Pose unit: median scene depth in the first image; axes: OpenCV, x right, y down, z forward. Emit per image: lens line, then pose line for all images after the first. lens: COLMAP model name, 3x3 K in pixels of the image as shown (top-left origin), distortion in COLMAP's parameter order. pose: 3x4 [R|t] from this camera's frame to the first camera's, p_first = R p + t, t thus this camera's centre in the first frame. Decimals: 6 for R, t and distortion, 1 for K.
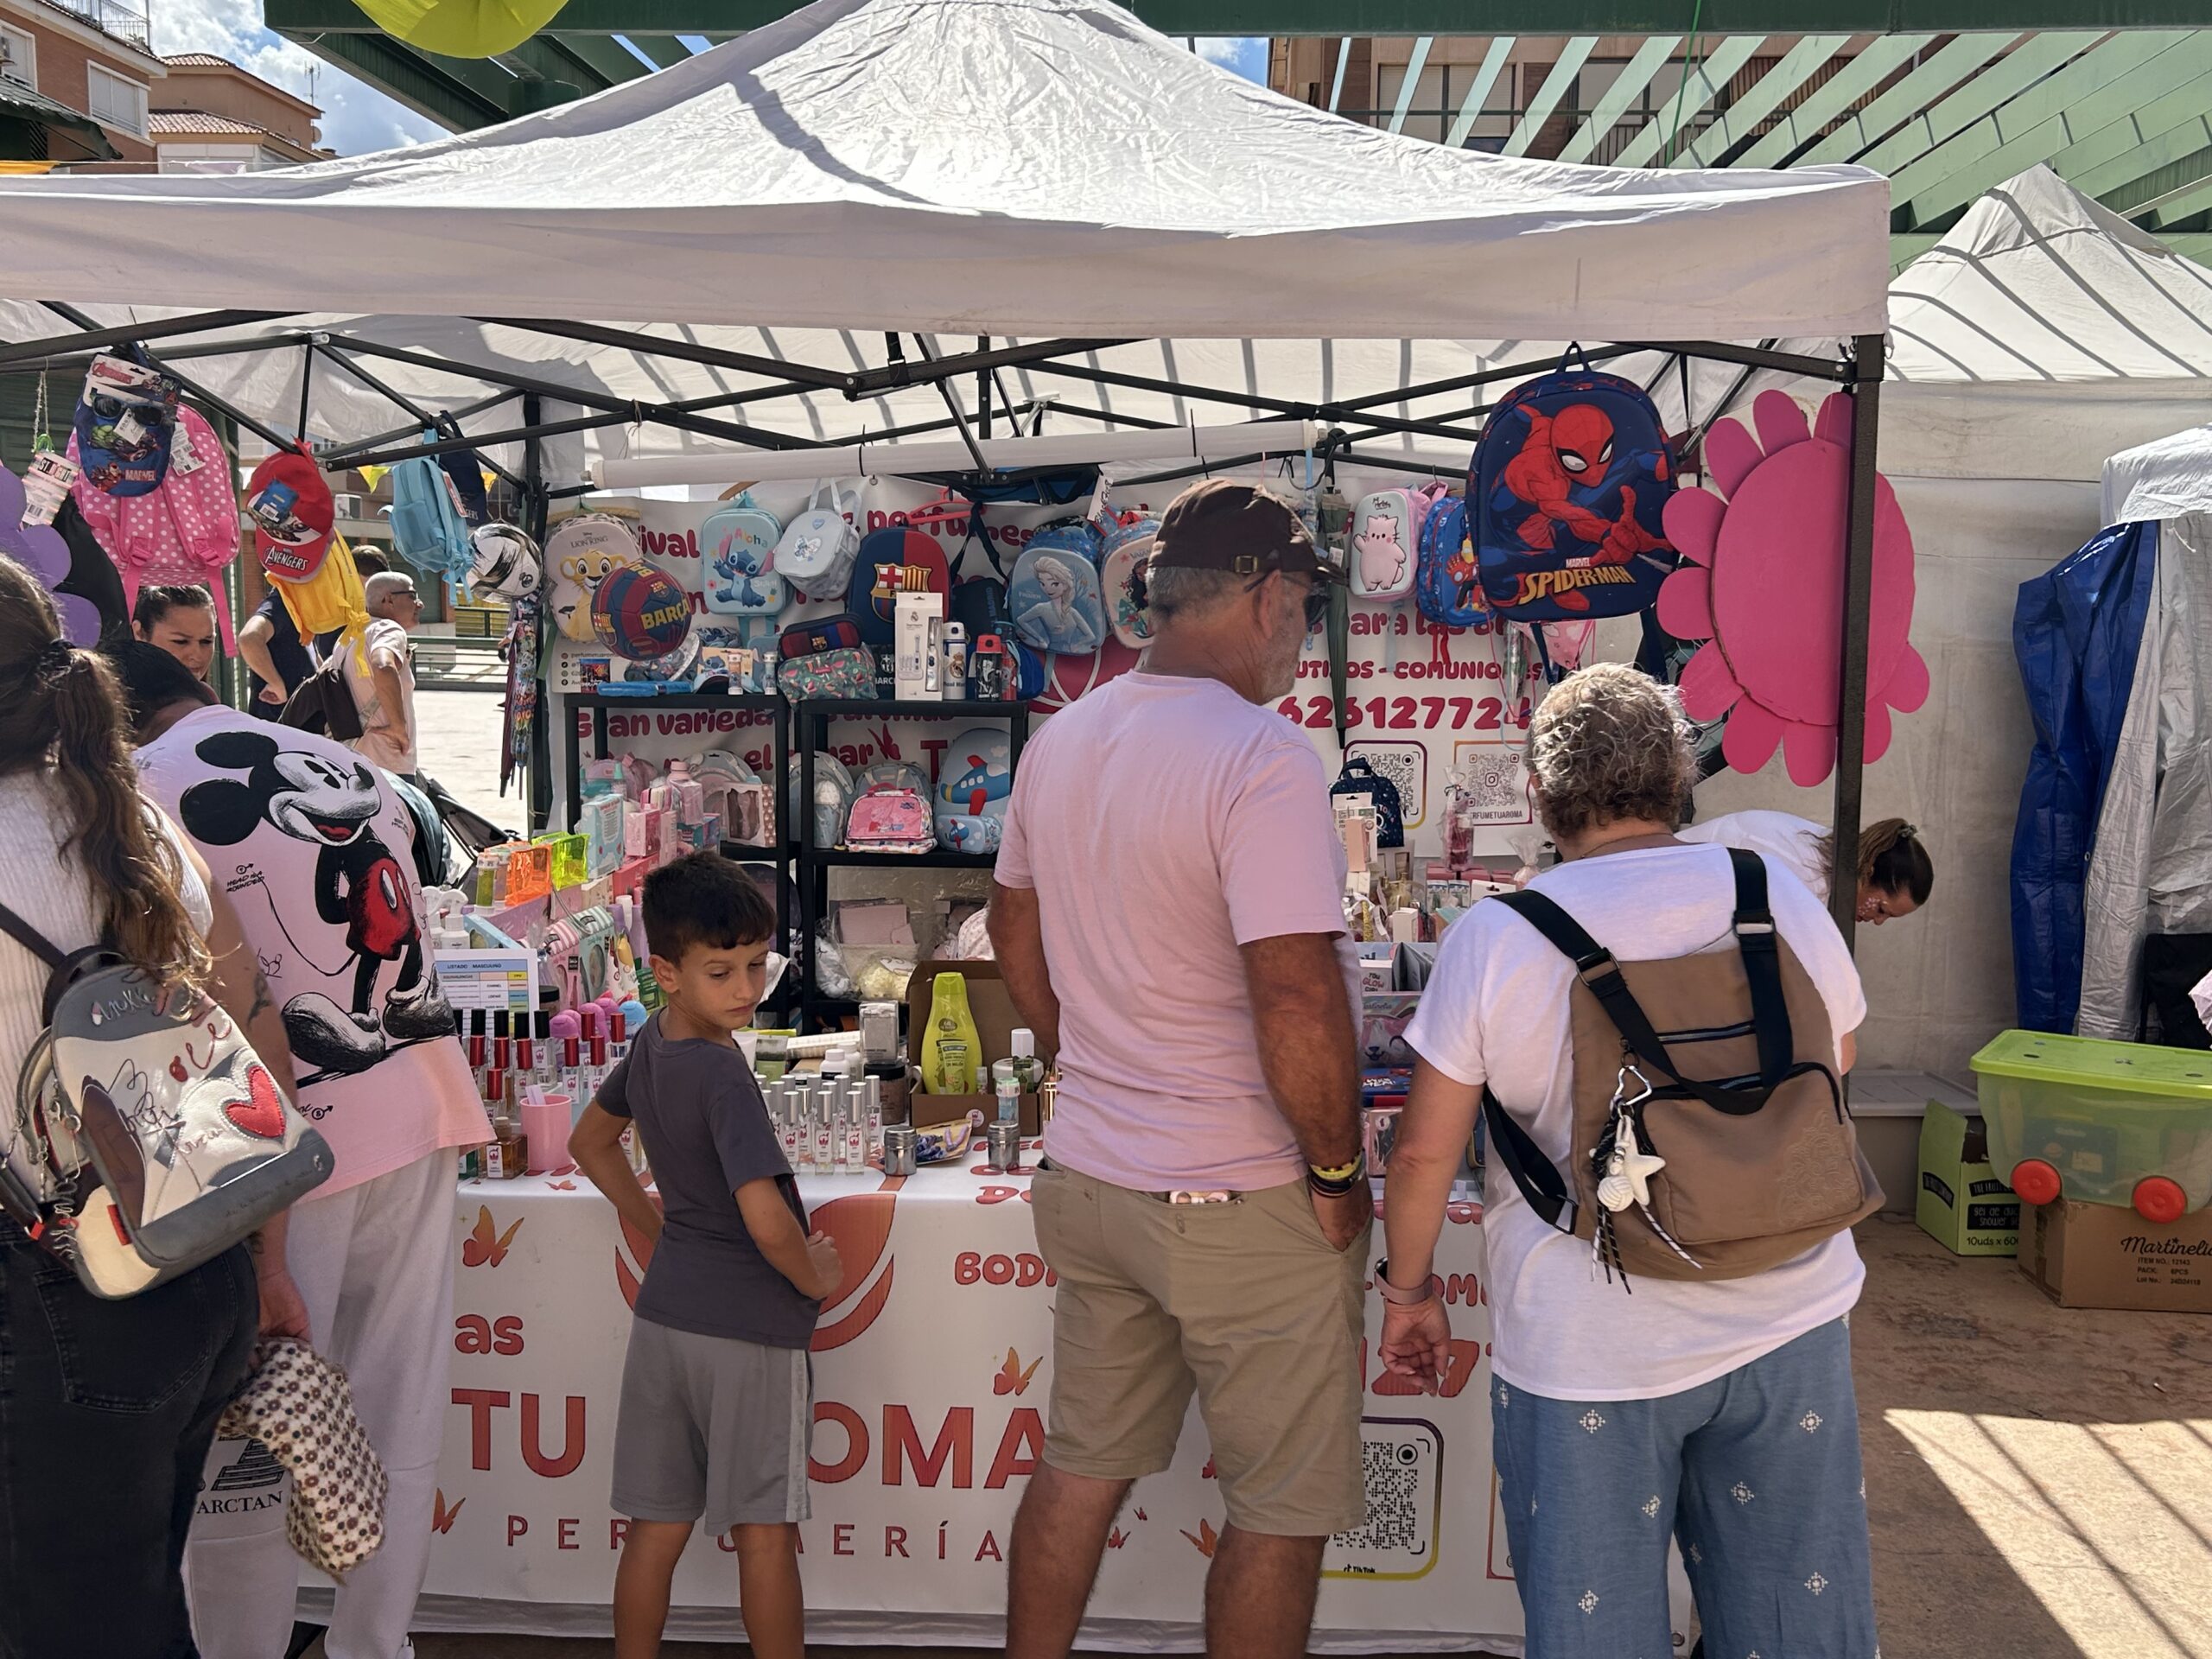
lens RADIAL K [[2117.5, 0, 1106.3], [0, 2117.5, 830.6], [0, 0, 1]] dist [0.014746, 0.000000]
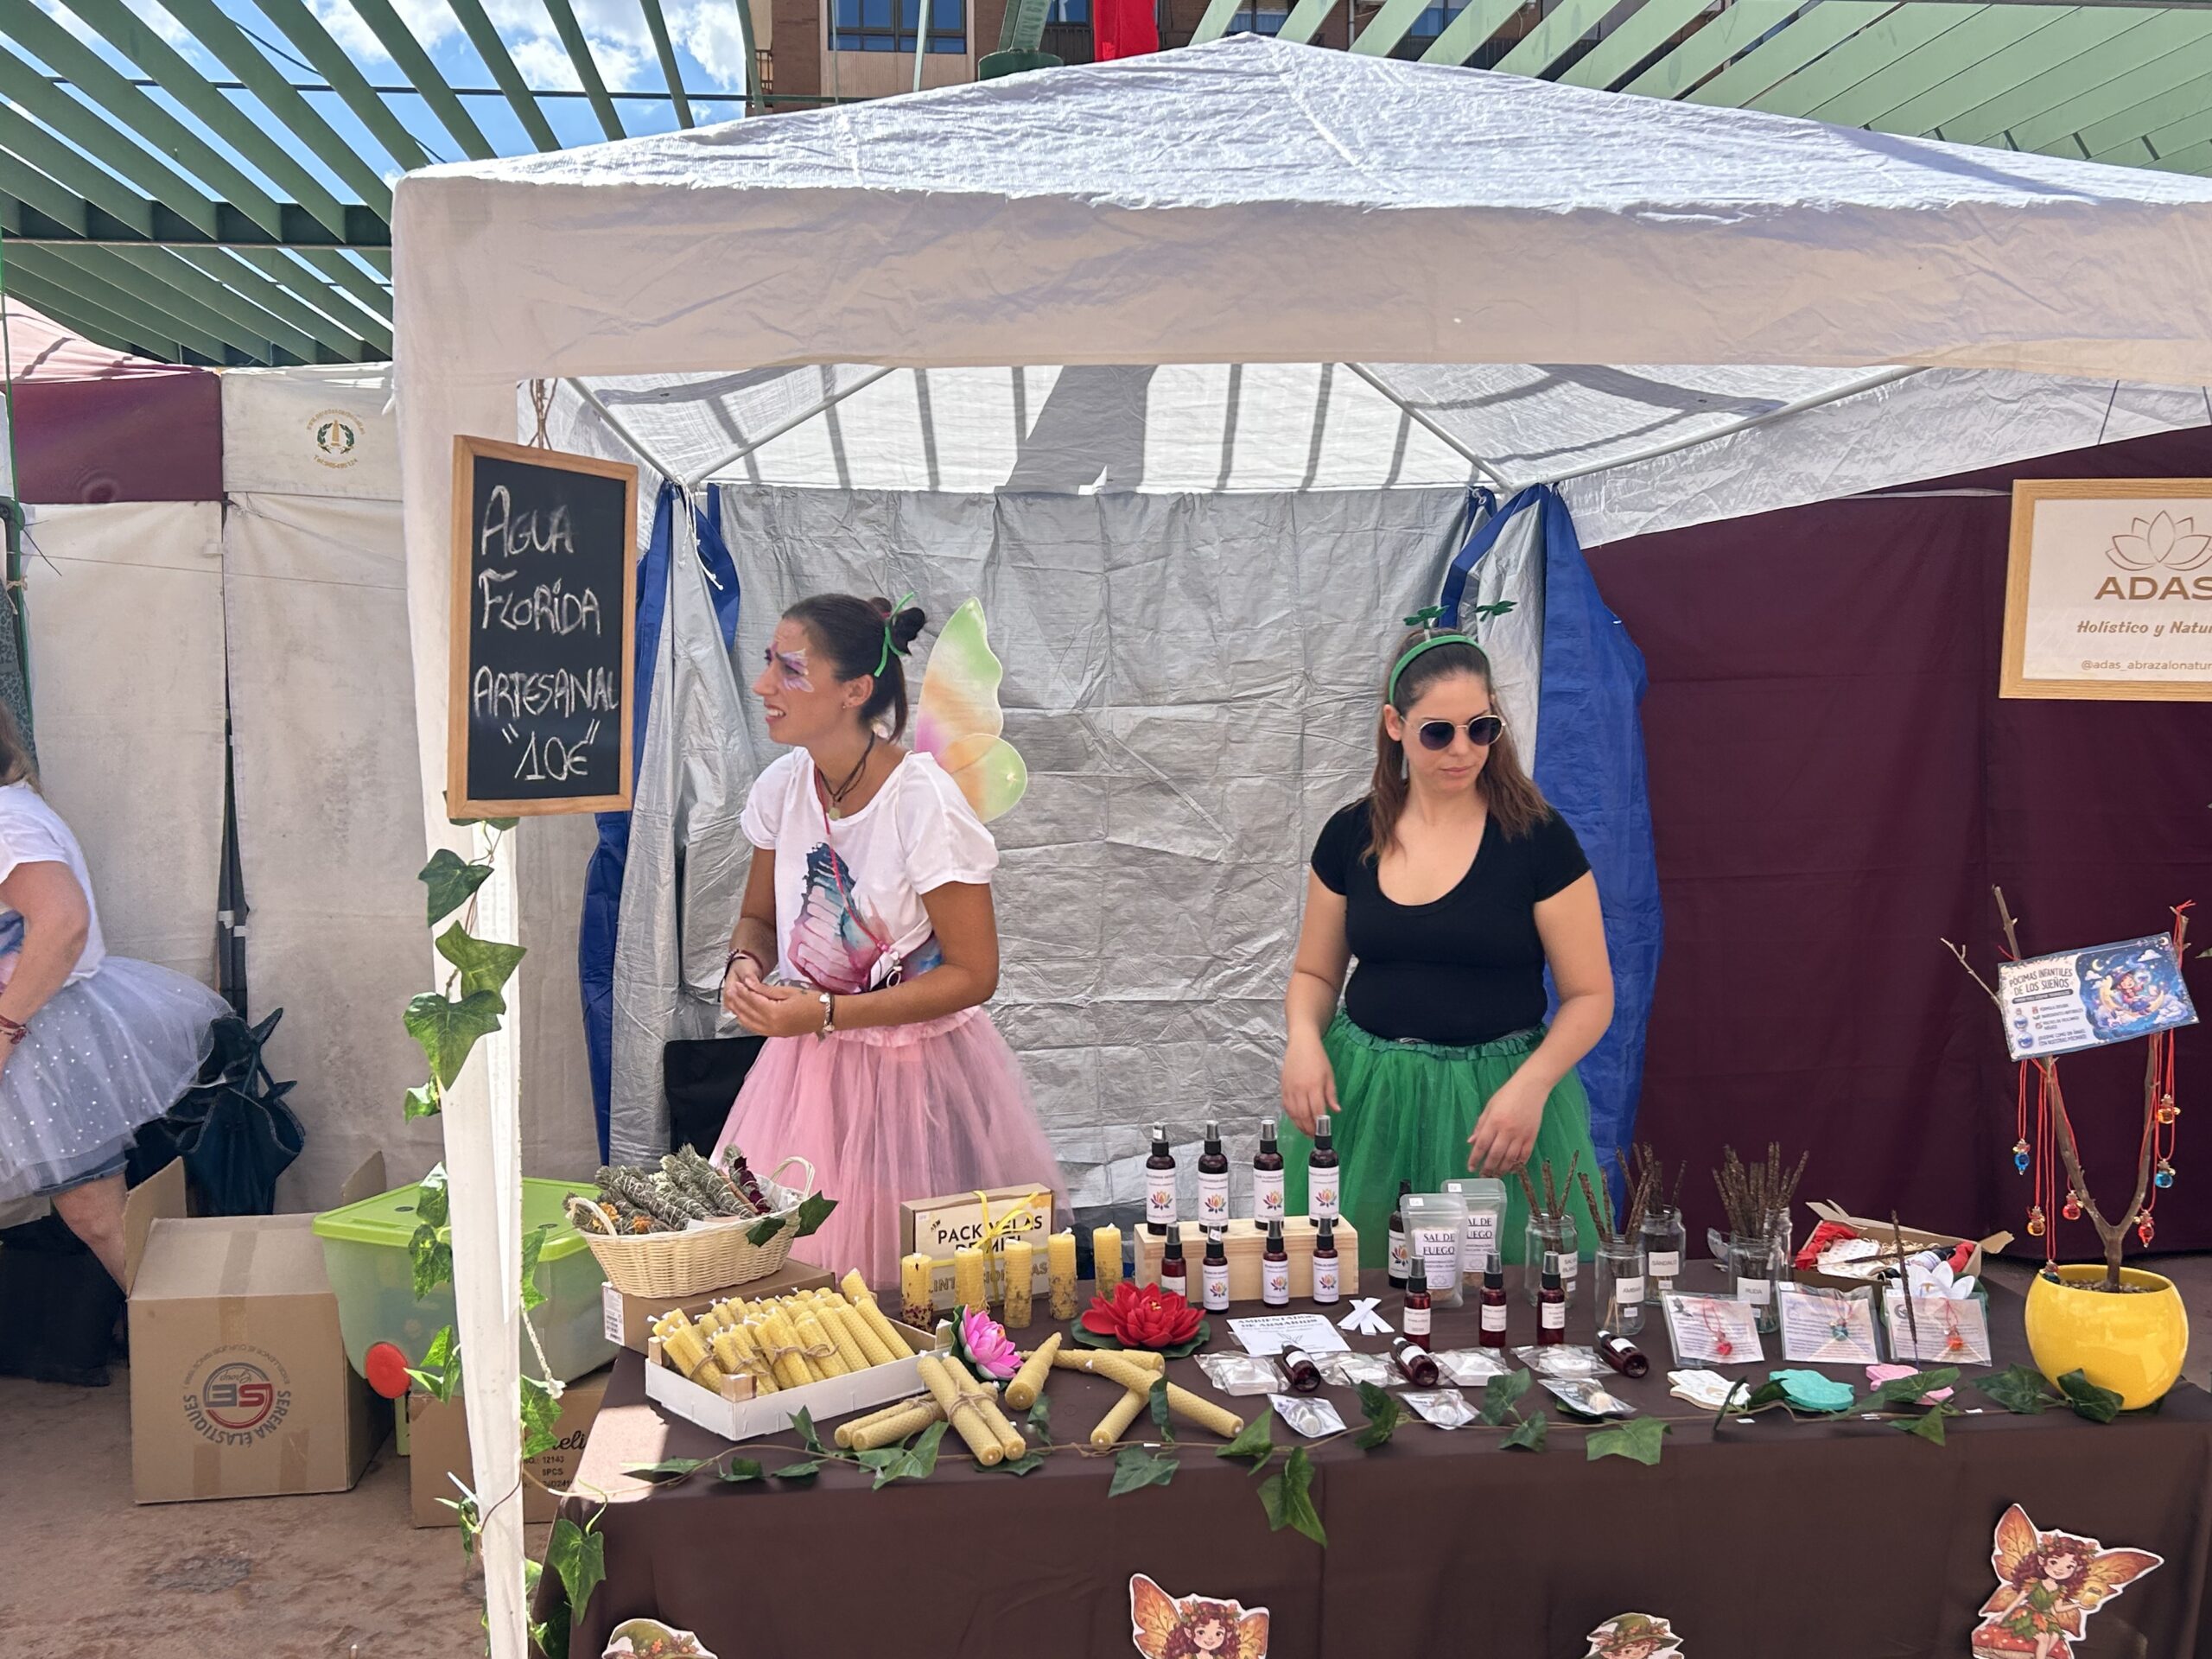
lens RADIAL K [[2117.5, 0, 1106.8], [0, 2117.5, 830.4], [0, 0, 1]] dist [0.014746, 0.000000]
pose [[0.984698, -0.032049, 0.171296, 0.517394], [0.038072, 0.998763, -0.031996, -0.001171], [-0.170059, 0.038028, 0.984700, 0.145053]]
